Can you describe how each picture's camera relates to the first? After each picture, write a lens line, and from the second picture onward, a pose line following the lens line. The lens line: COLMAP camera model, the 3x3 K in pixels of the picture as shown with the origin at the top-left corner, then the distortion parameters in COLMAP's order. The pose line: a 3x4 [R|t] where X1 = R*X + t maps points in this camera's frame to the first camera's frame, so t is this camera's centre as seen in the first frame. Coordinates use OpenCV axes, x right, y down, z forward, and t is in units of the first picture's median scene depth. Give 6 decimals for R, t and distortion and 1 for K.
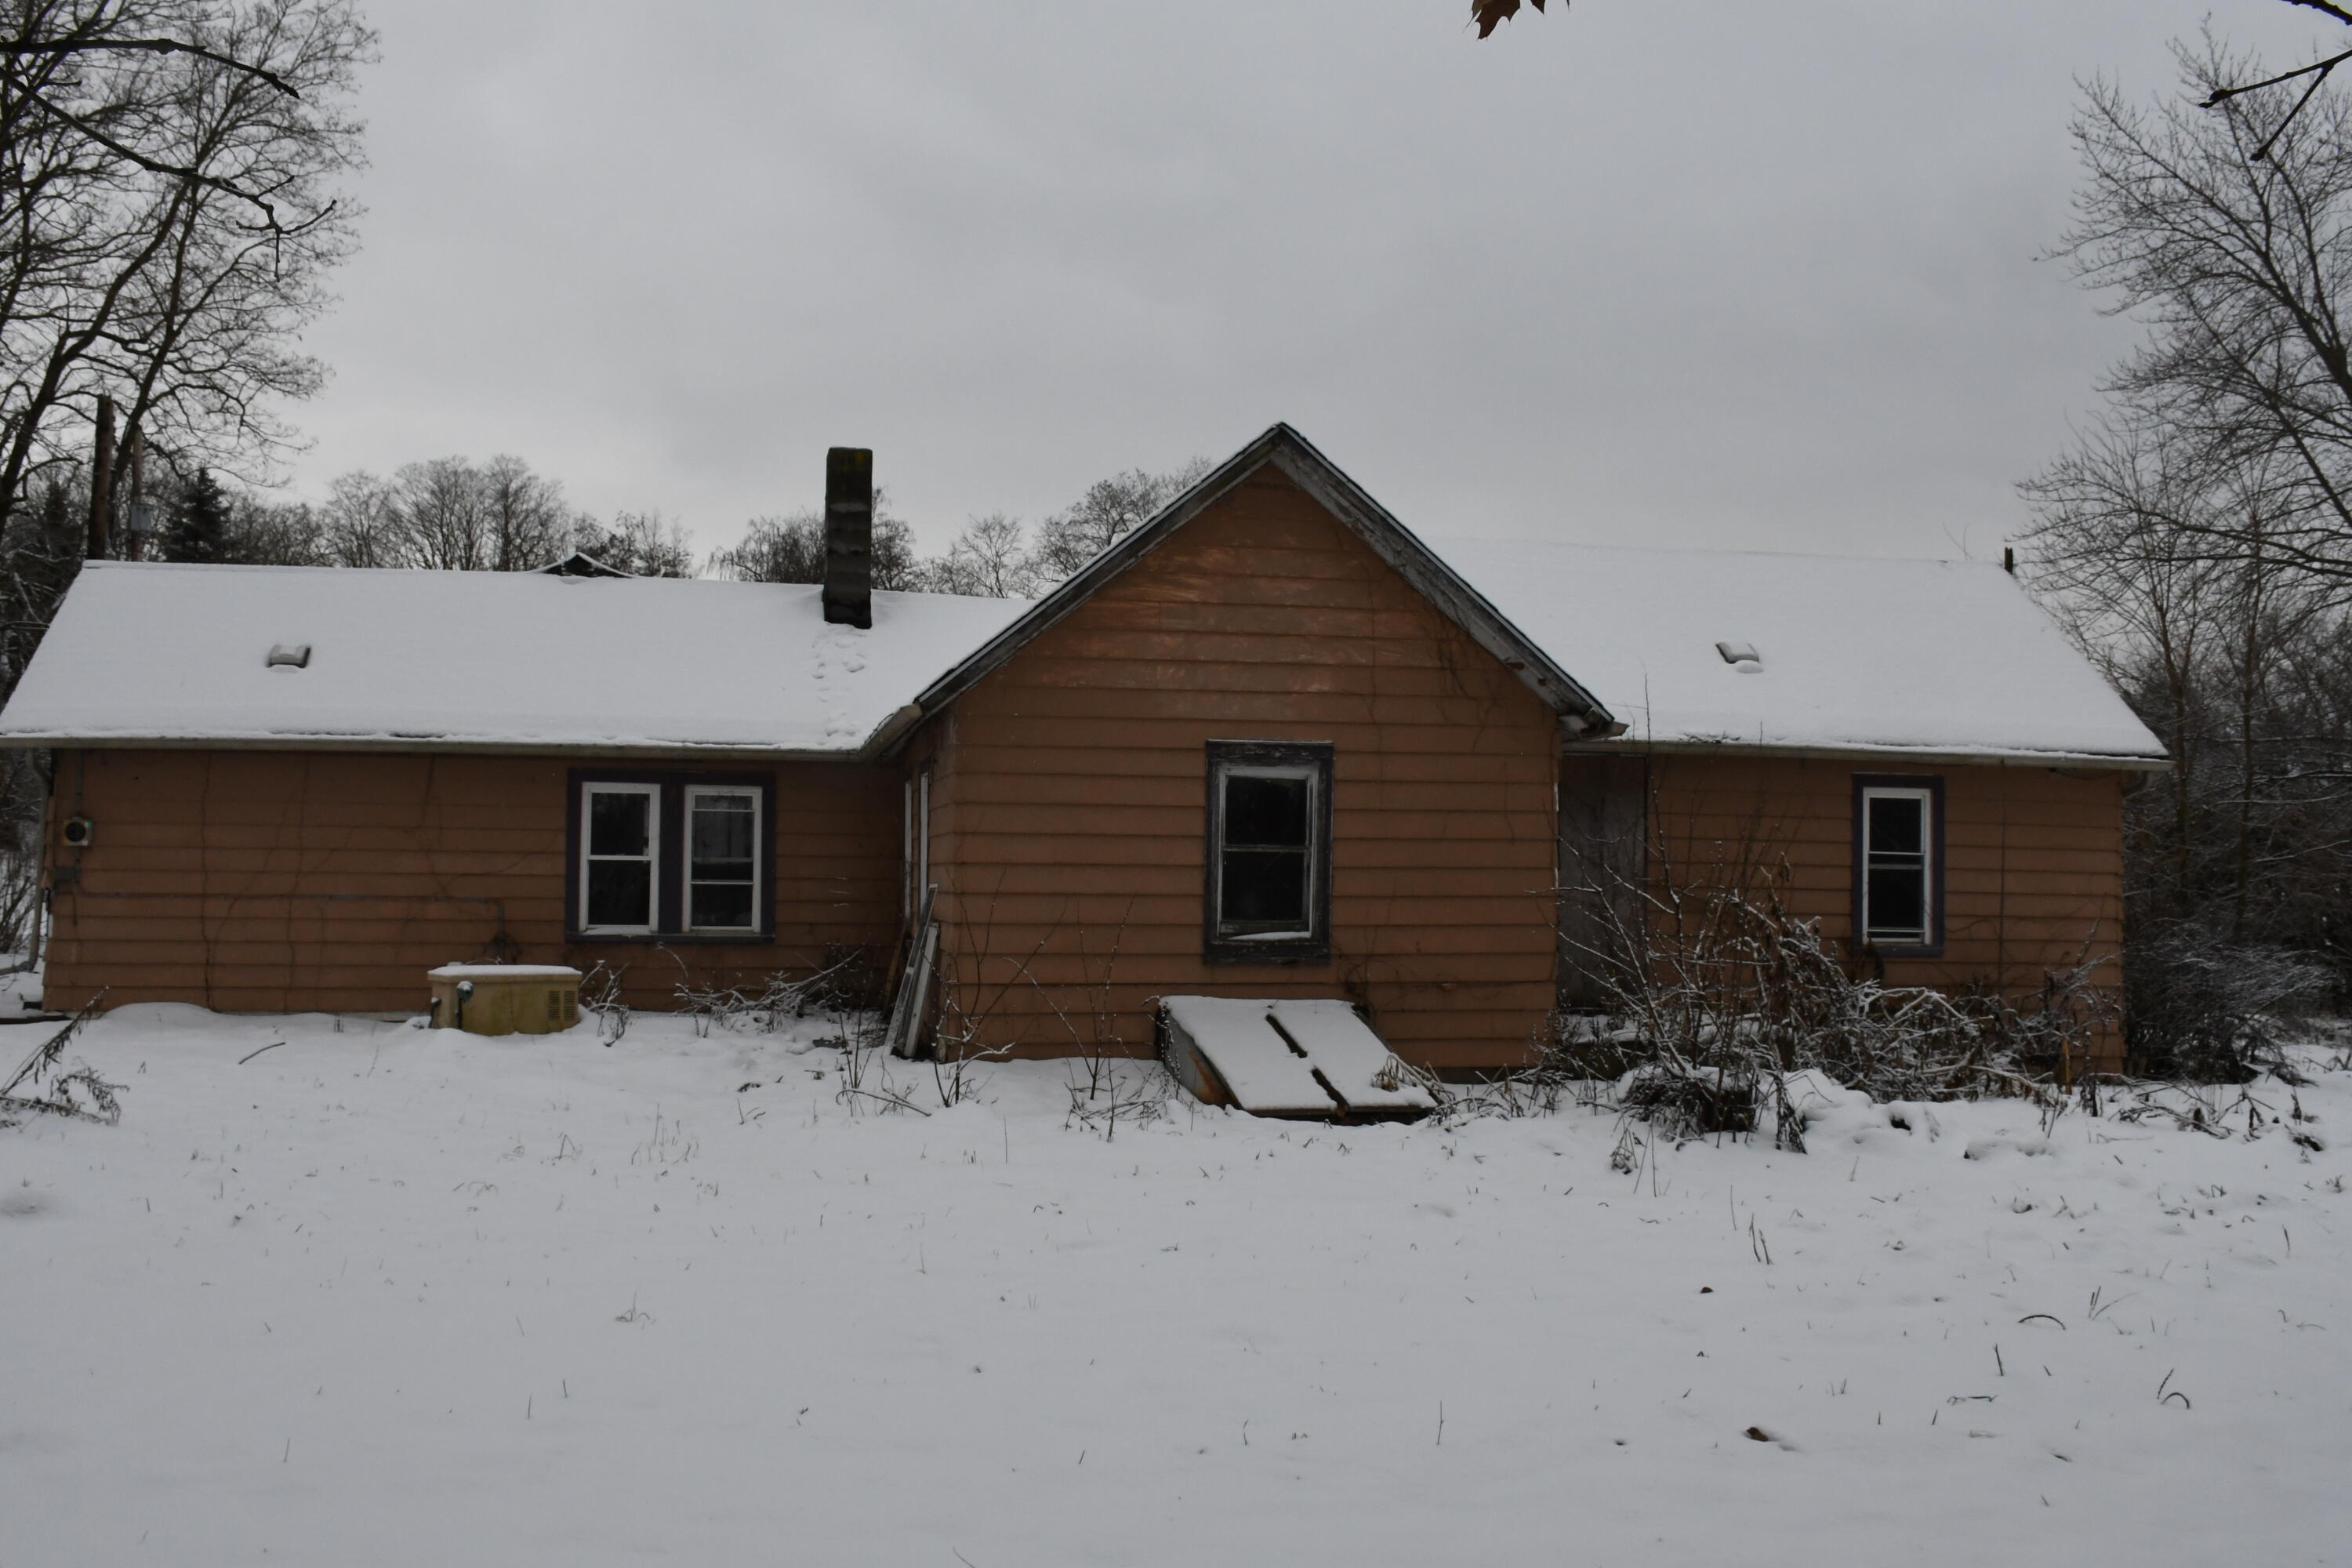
lens RADIAL K [[2049.2, 0, 1176.0], [0, 2049.2, 784.0], [0, 0, 1]] dist [-0.006314, -0.002150]
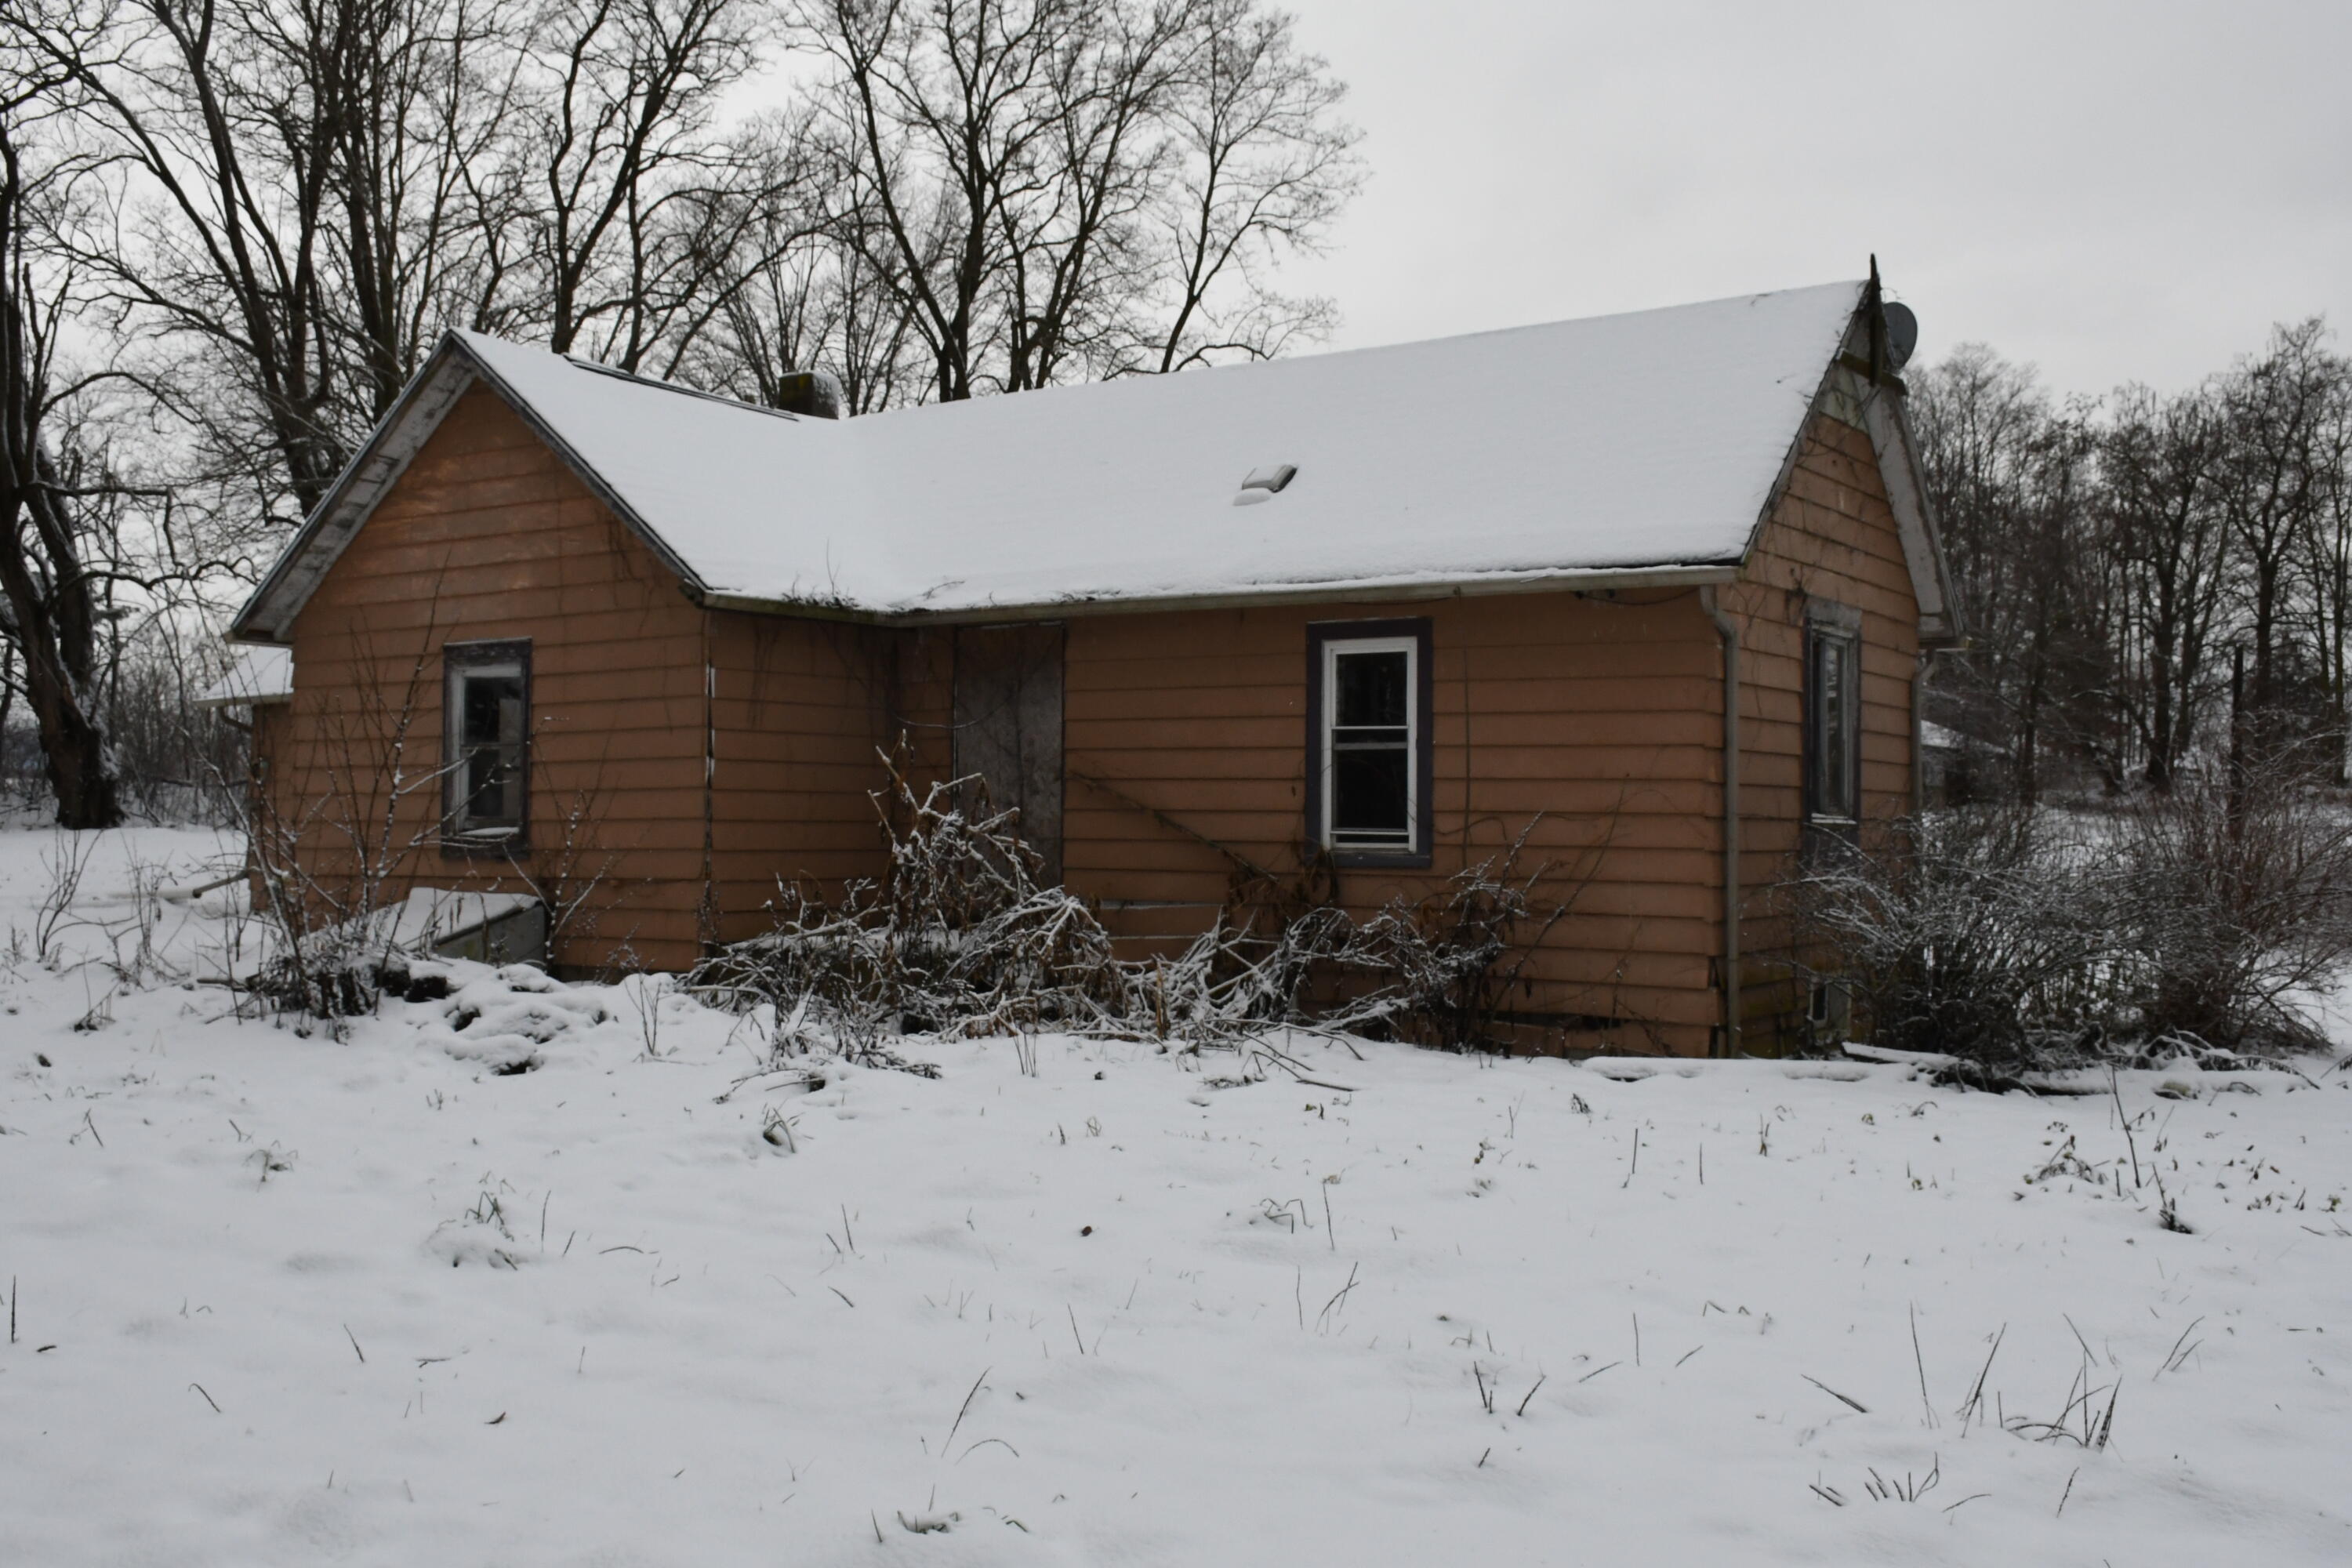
lens RADIAL K [[2414.3, 0, 1176.0], [0, 2414.3, 784.0], [0, 0, 1]] dist [0.000848, 0.001398]
pose [[0.659111, -0.025145, -0.751625, 1.005294], [0.037110, 0.999311, -0.000889, 0.054896], [0.751129, -0.027306, 0.659590, 0.395082]]
